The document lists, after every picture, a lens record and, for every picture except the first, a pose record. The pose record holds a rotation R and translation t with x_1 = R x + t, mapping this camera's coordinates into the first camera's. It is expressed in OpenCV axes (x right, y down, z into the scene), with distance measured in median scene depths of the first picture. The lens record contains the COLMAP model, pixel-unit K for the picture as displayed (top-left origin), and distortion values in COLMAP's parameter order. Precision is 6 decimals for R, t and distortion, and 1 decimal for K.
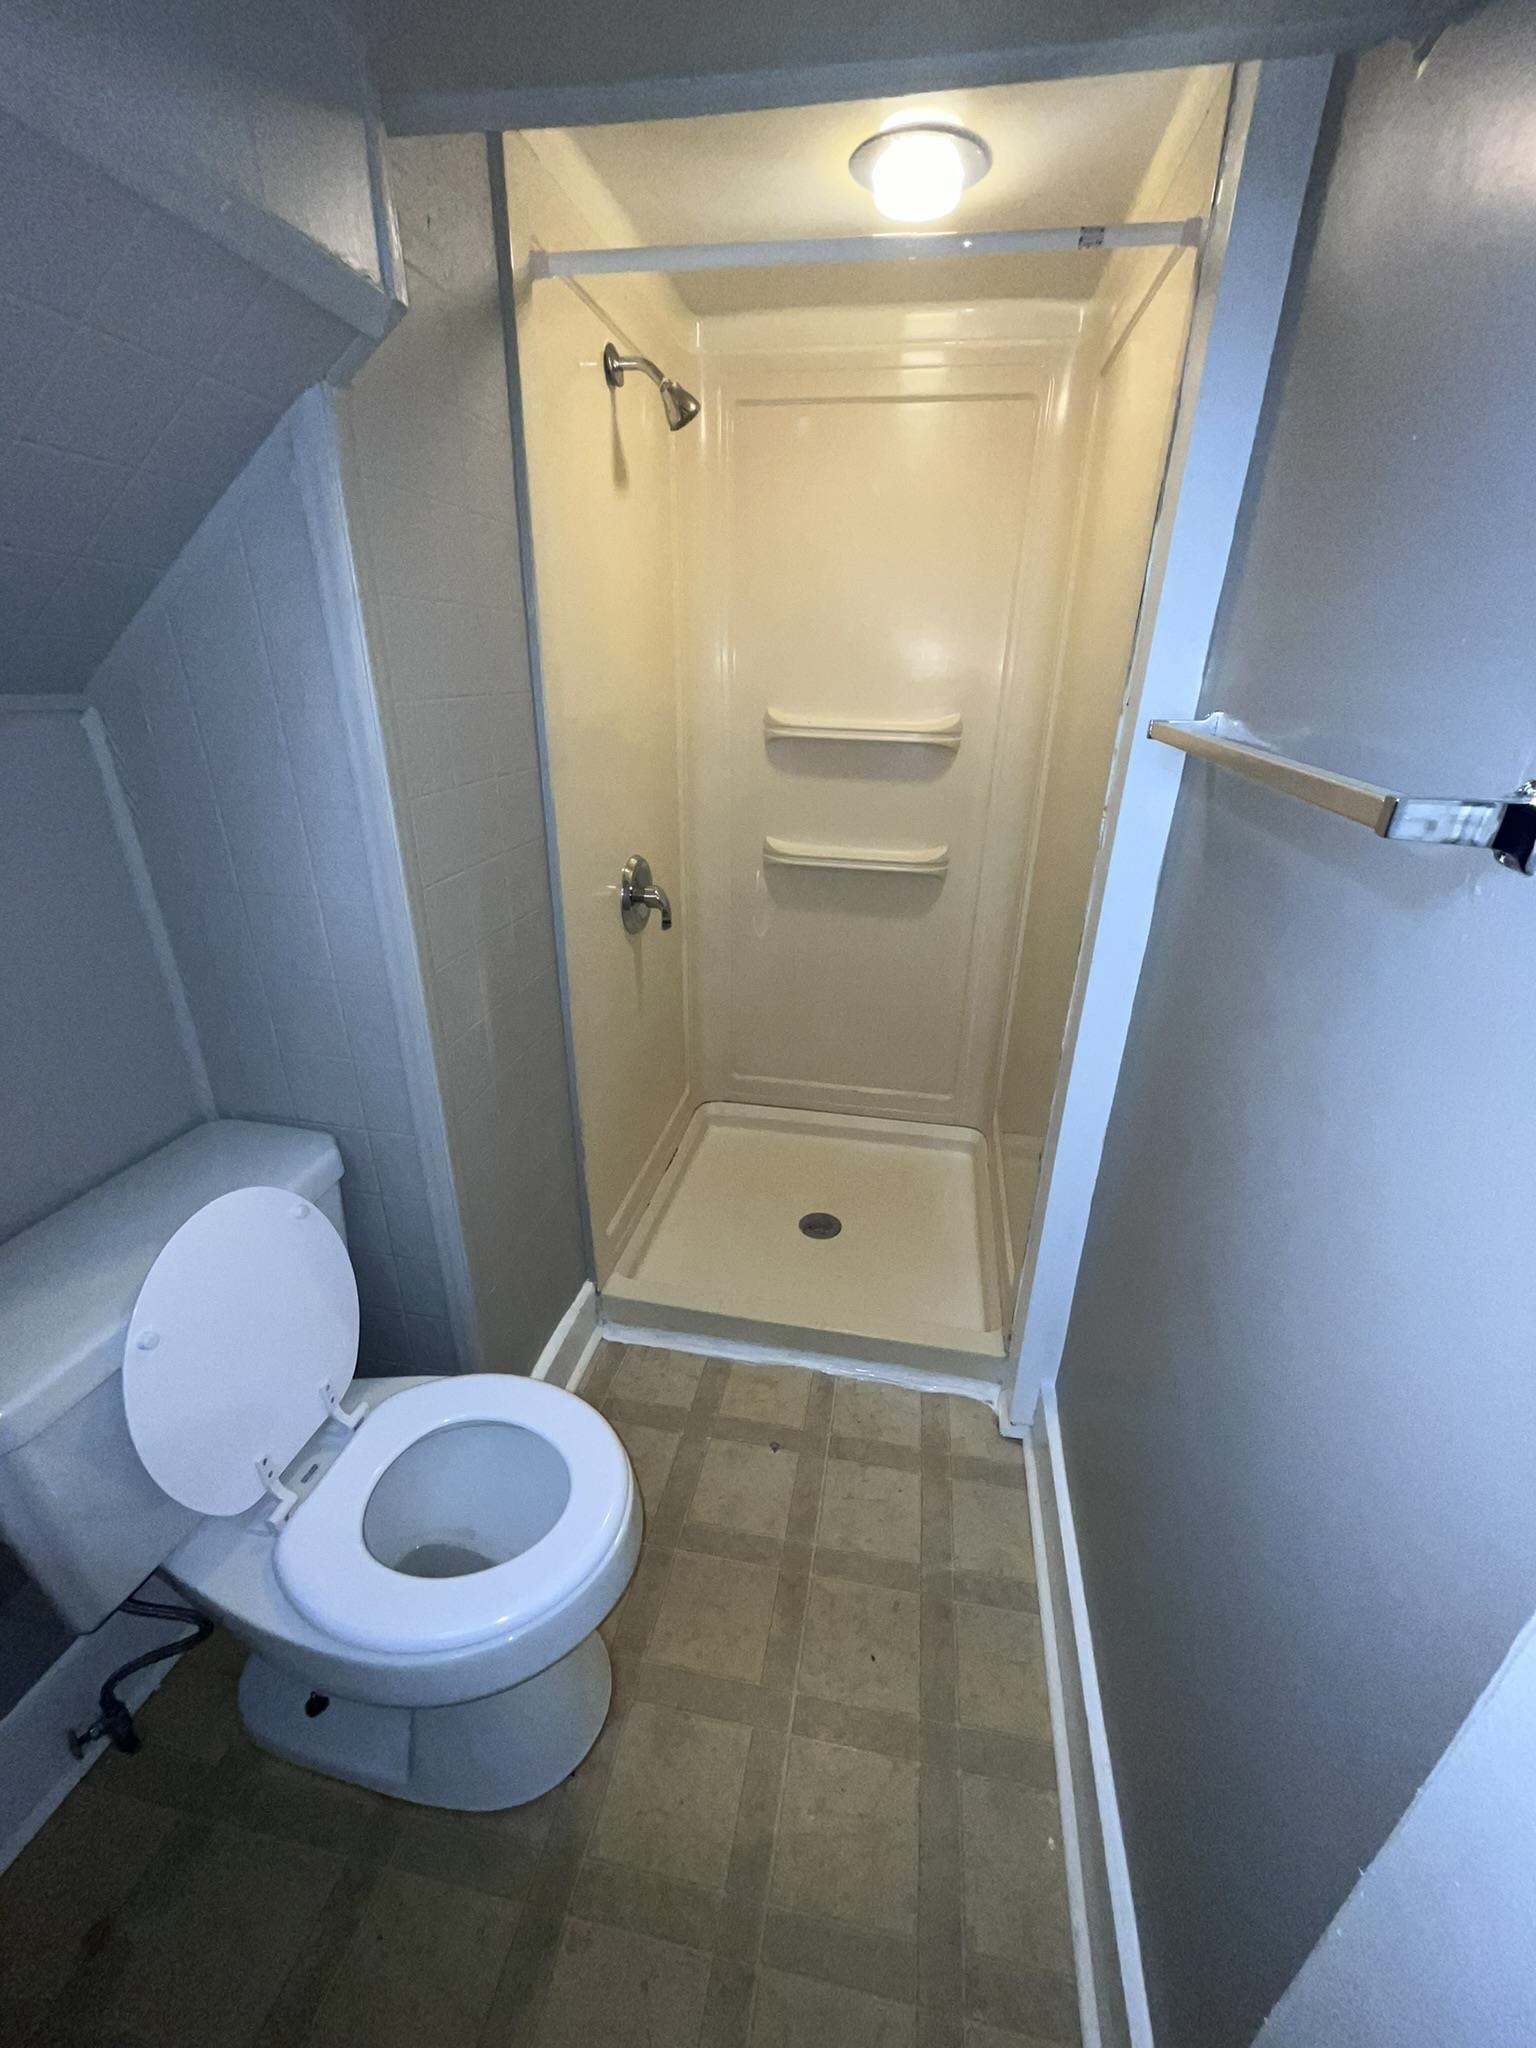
lens RADIAL K [[832.1, 0, 766.8], [0, 832.1, 1029.3], [0, 0, 1]] dist [-0.001838, 0.000263]
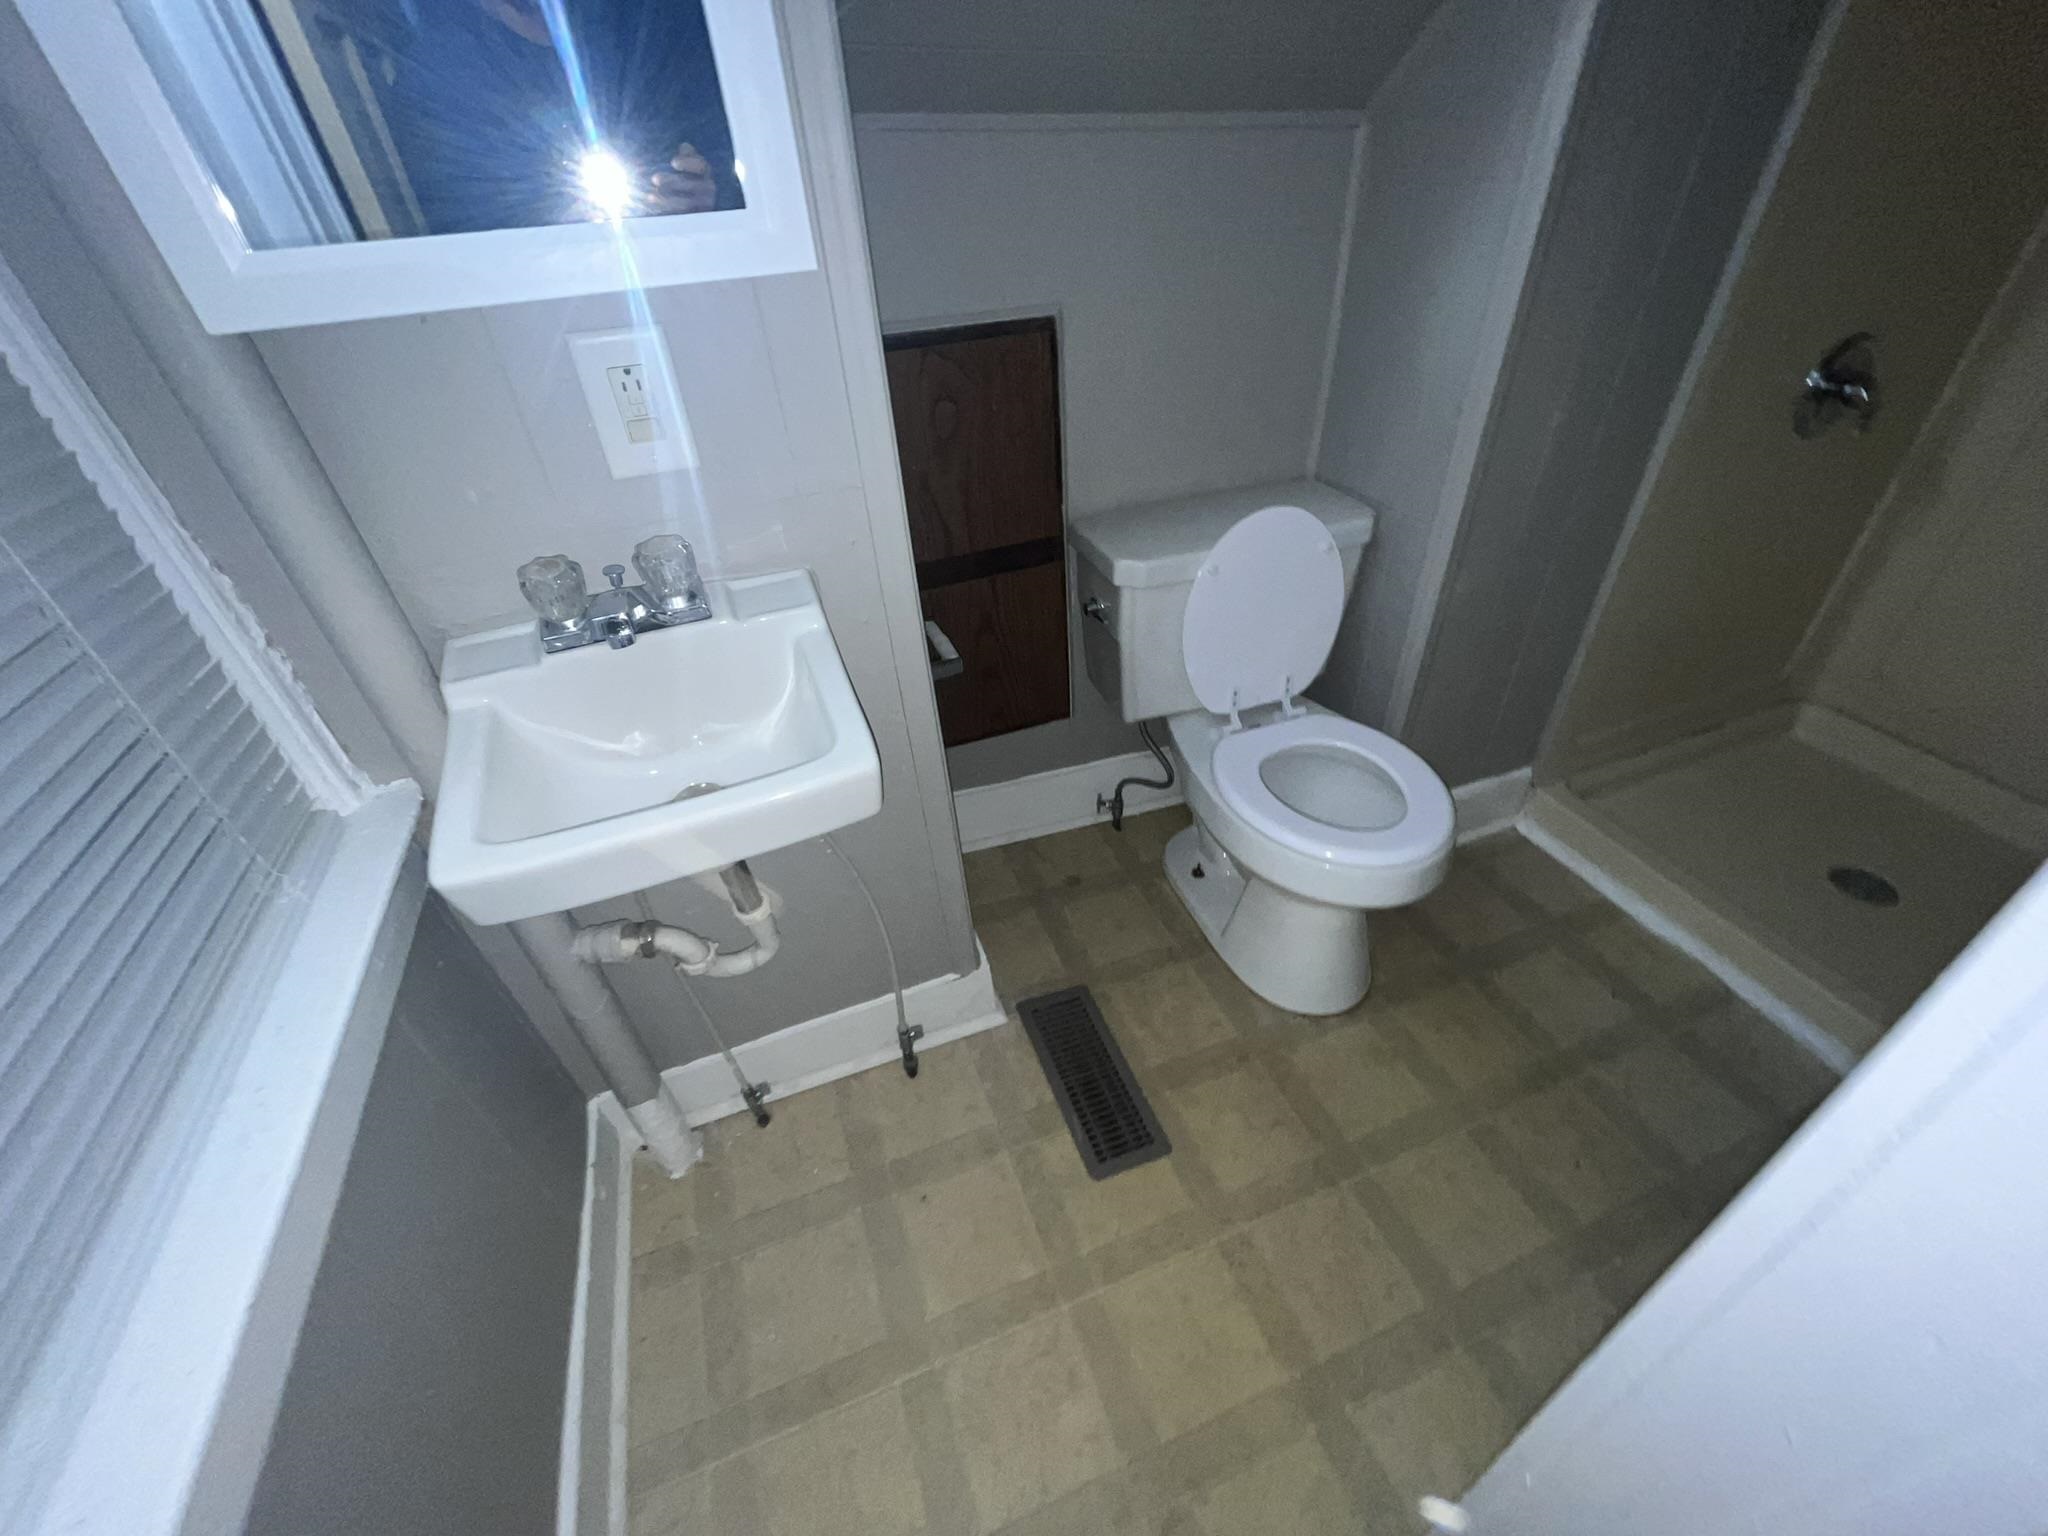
lens RADIAL K [[832.1, 0, 1025.7], [0, 832.1, 766.8], [0, 0, 1]] dist [-0.001838, 0.000263]
pose [[0.513444, 0.480101, -0.711251, 0.303244], [-0.304515, 0.876841, 0.372050, 0.160610], [0.802275, 0.025559, 0.596407, -0.188144]]
